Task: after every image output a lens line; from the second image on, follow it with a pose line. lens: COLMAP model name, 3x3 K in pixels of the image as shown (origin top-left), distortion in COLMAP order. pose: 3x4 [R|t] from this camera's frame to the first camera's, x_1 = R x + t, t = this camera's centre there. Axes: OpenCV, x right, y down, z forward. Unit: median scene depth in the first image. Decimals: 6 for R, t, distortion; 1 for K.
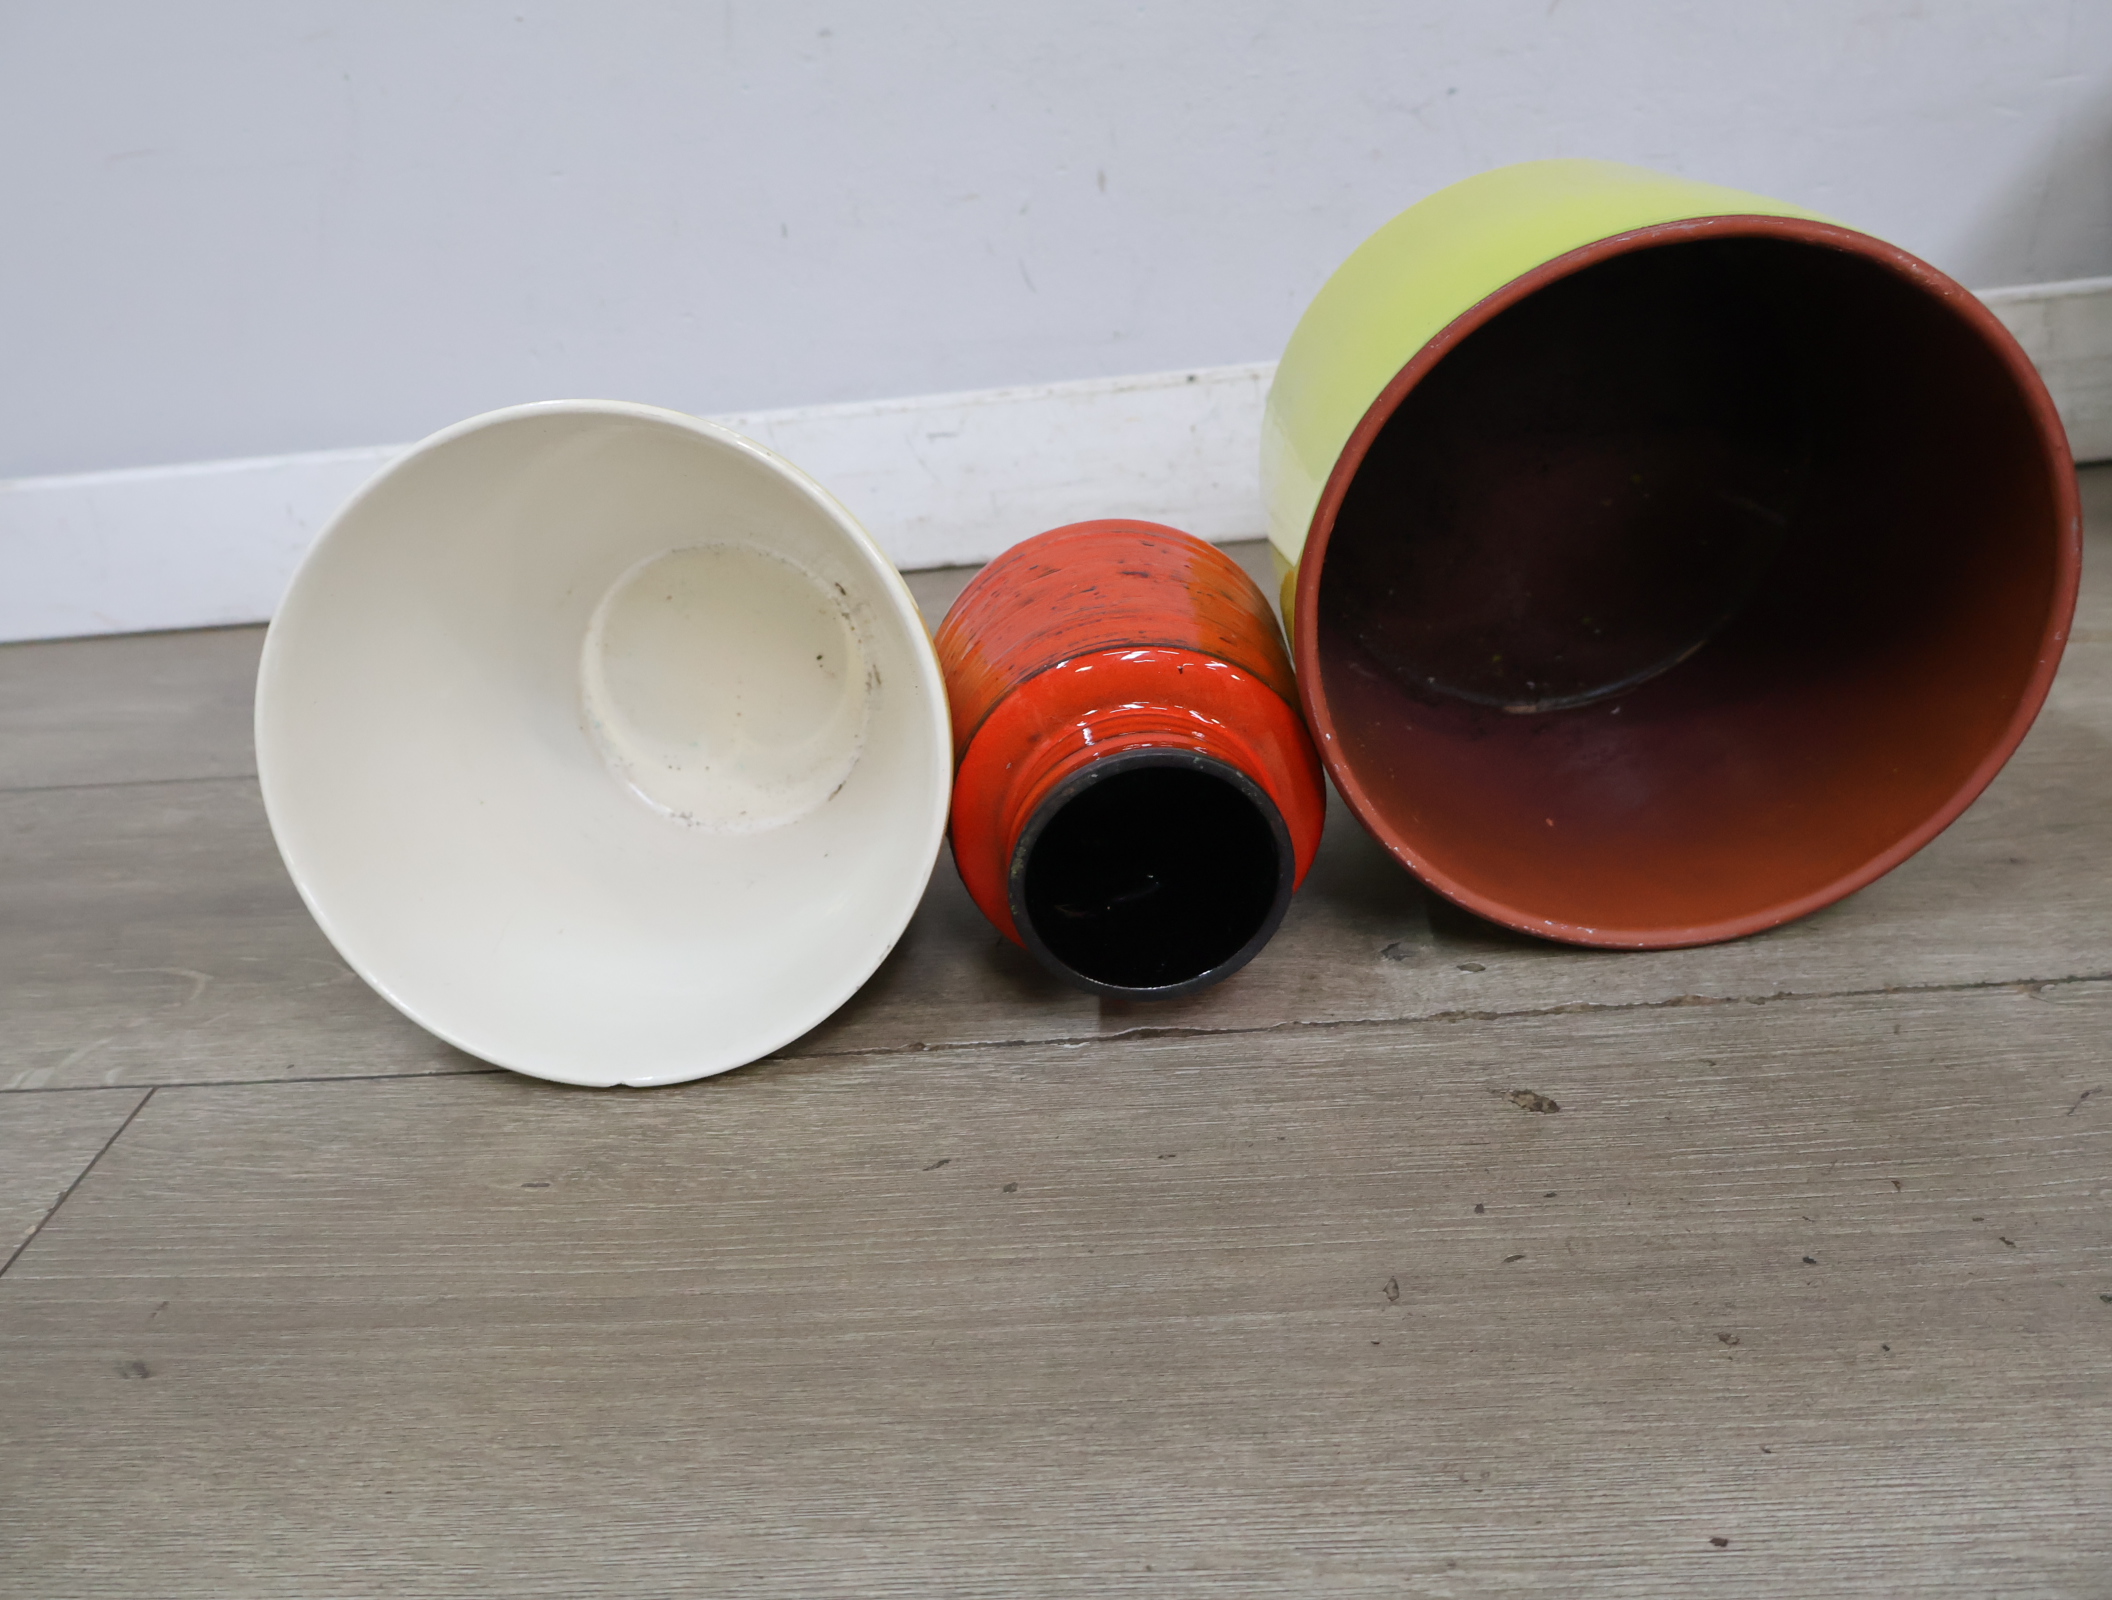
lens RADIAL K [[2015.5, 0, 1058.4], [0, 2015.5, 809.3], [0, 0, 1]] dist [0.004901, 0.000000]
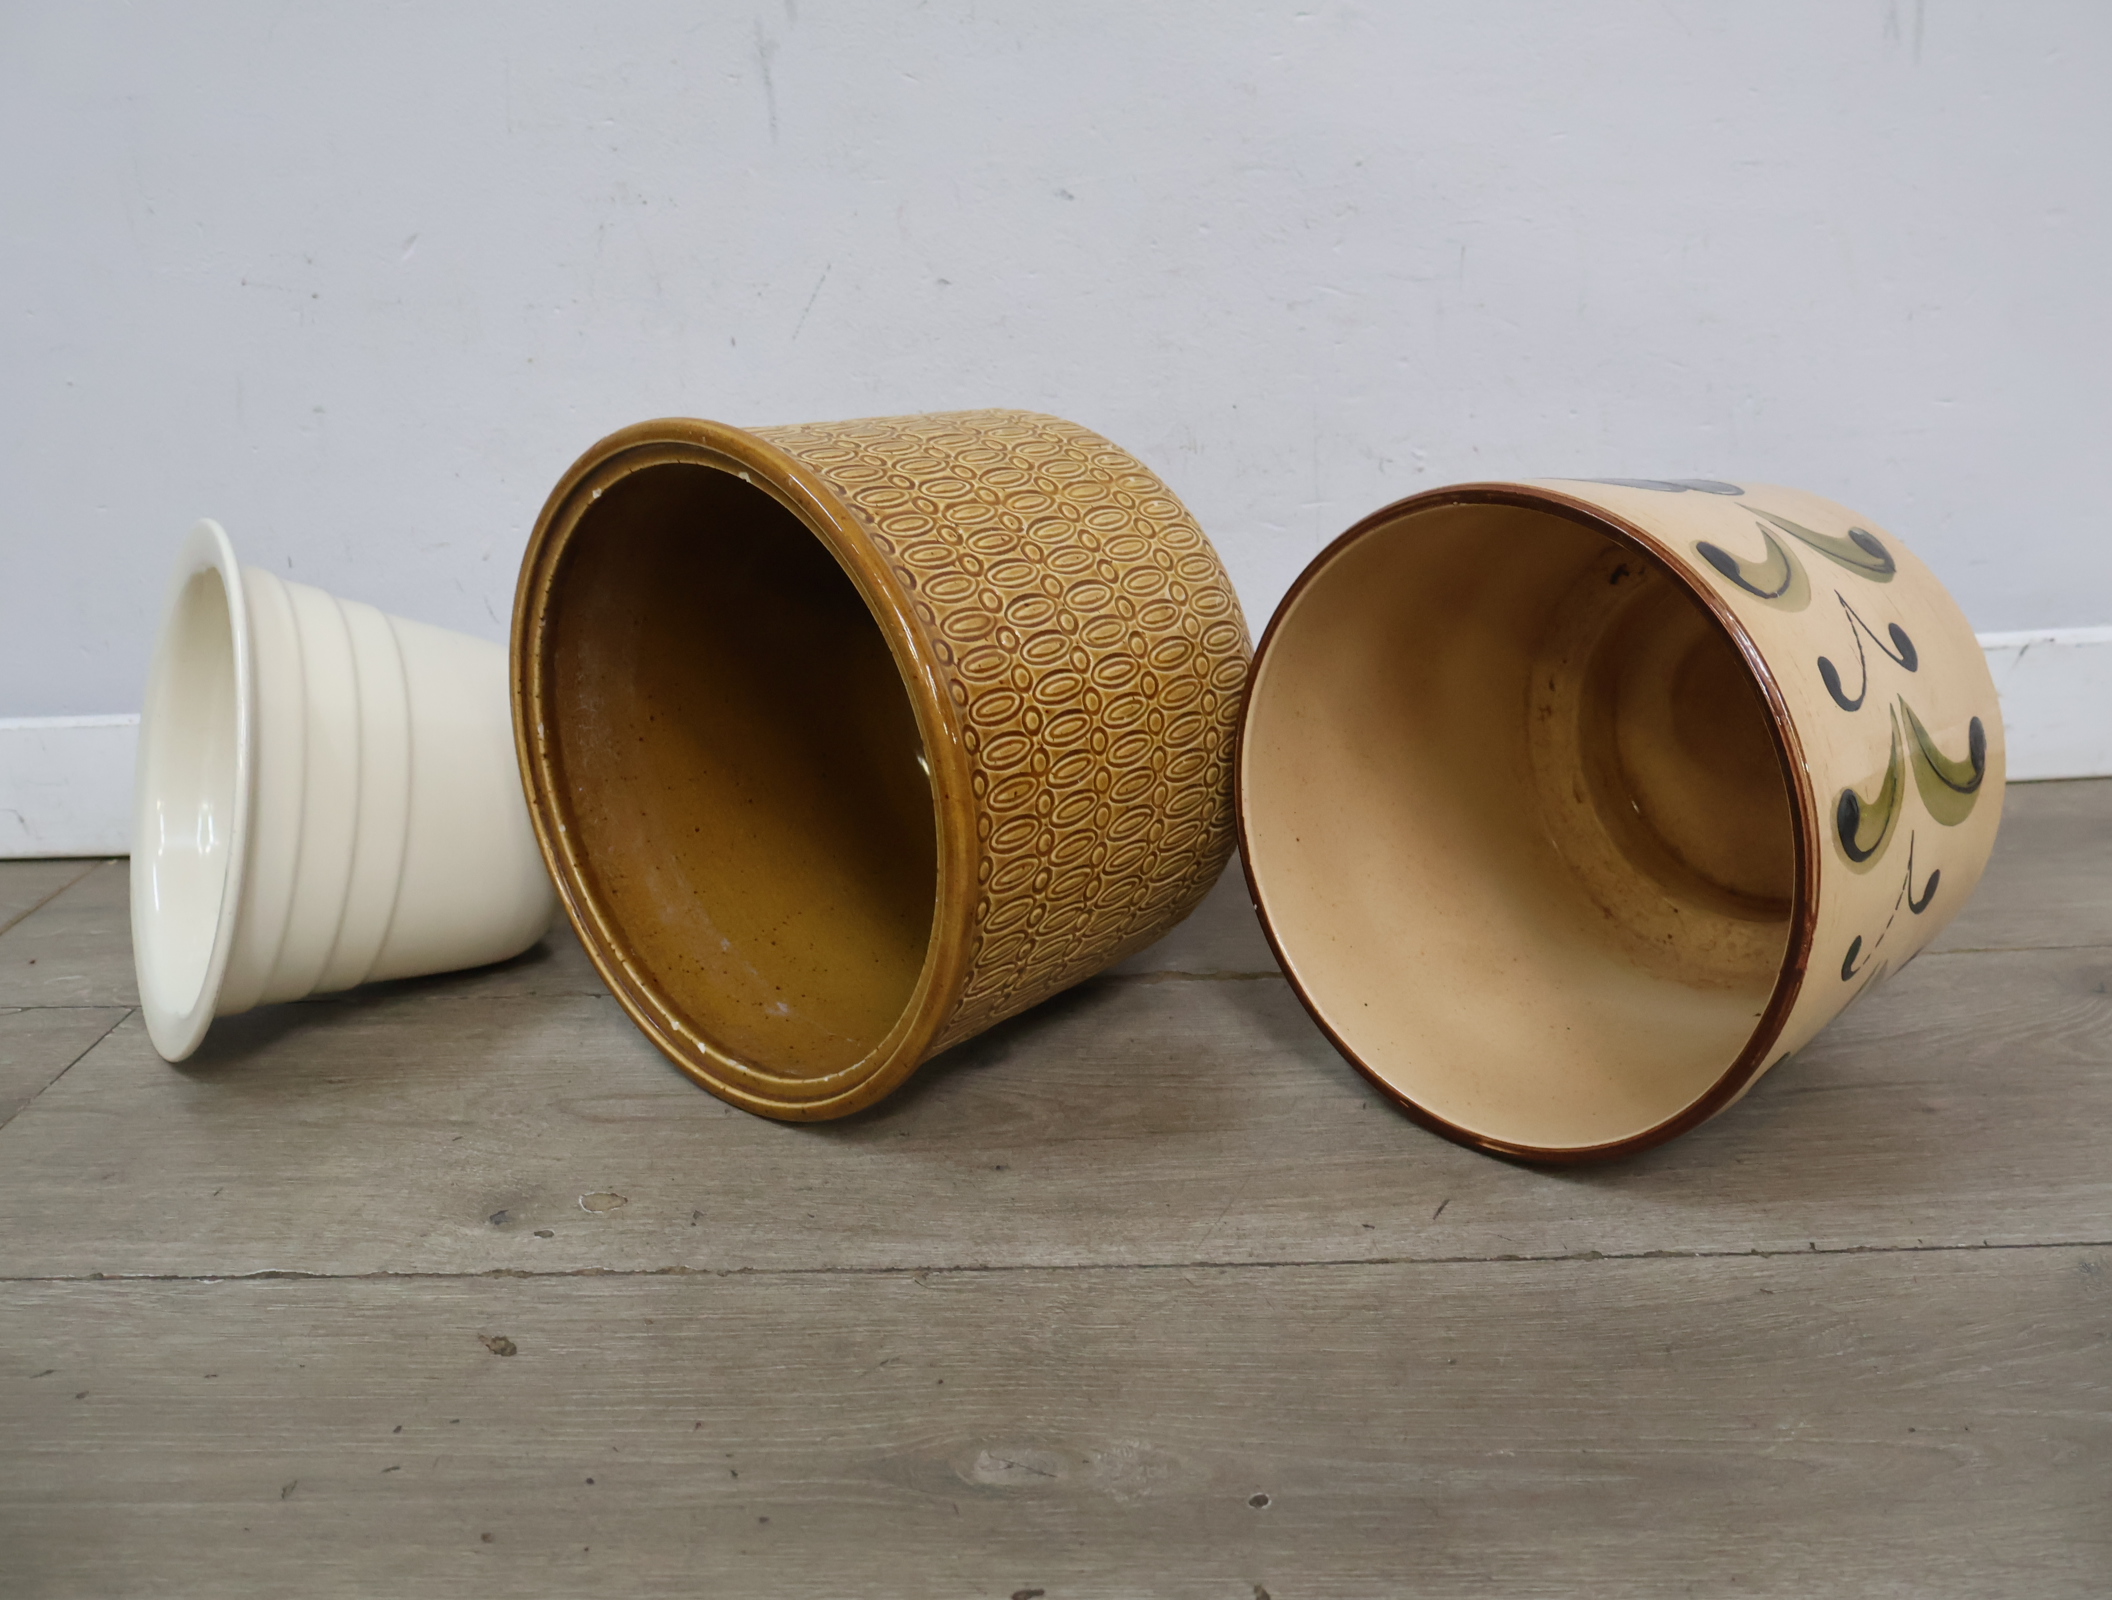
lens RADIAL K [[2015.5, 0, 1050.8], [0, 2015.5, 805.7], [0, 0, 1]] dist [0.004901, 0.000000]
pose [[0.998749, 0.049780, 0.004727, 0.561514], [-0.049123, 0.994424, -0.093316, -0.096090], [-0.009346, 0.092967, 0.995625, -0.322323]]
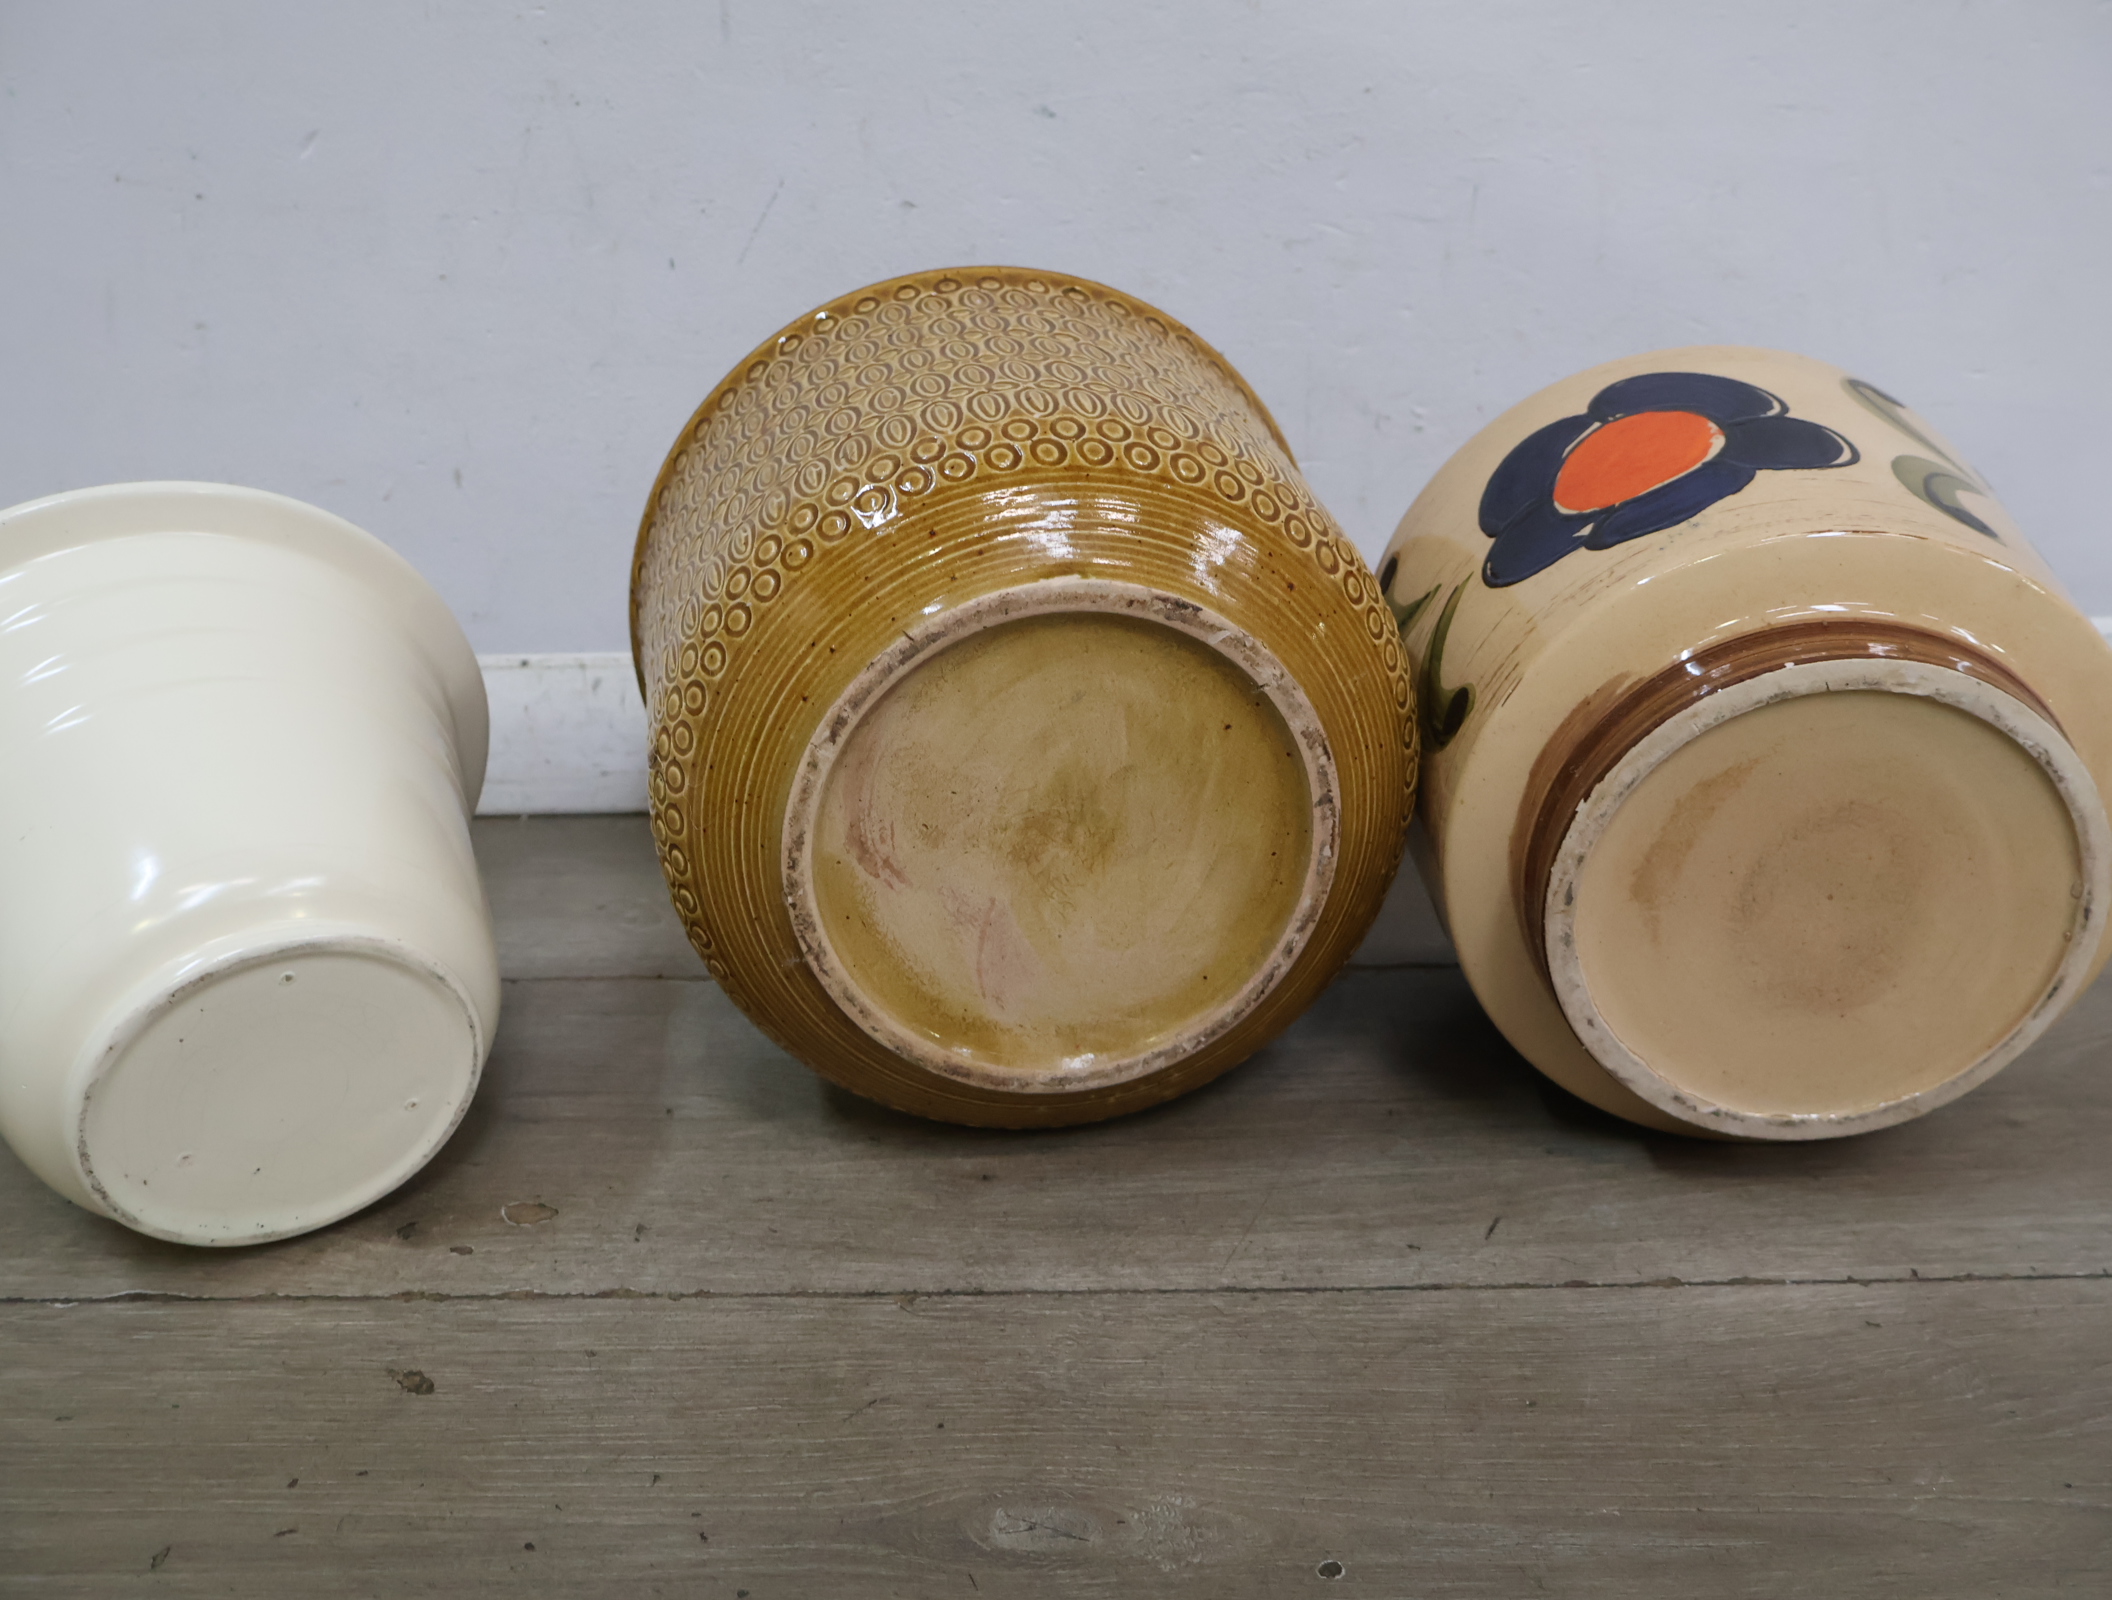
lens RADIAL K [[2015.5, 0, 1048.8], [0, 2015.5, 819.7], [0, 0, 1]] dist [0.004901, 0.000000]
pose [[0.995277, 0.069128, 0.068157, 0.480853], [-0.062317, 0.993289, -0.097434, -0.074152], [-0.074435, 0.092726, 0.992906, -0.146674]]
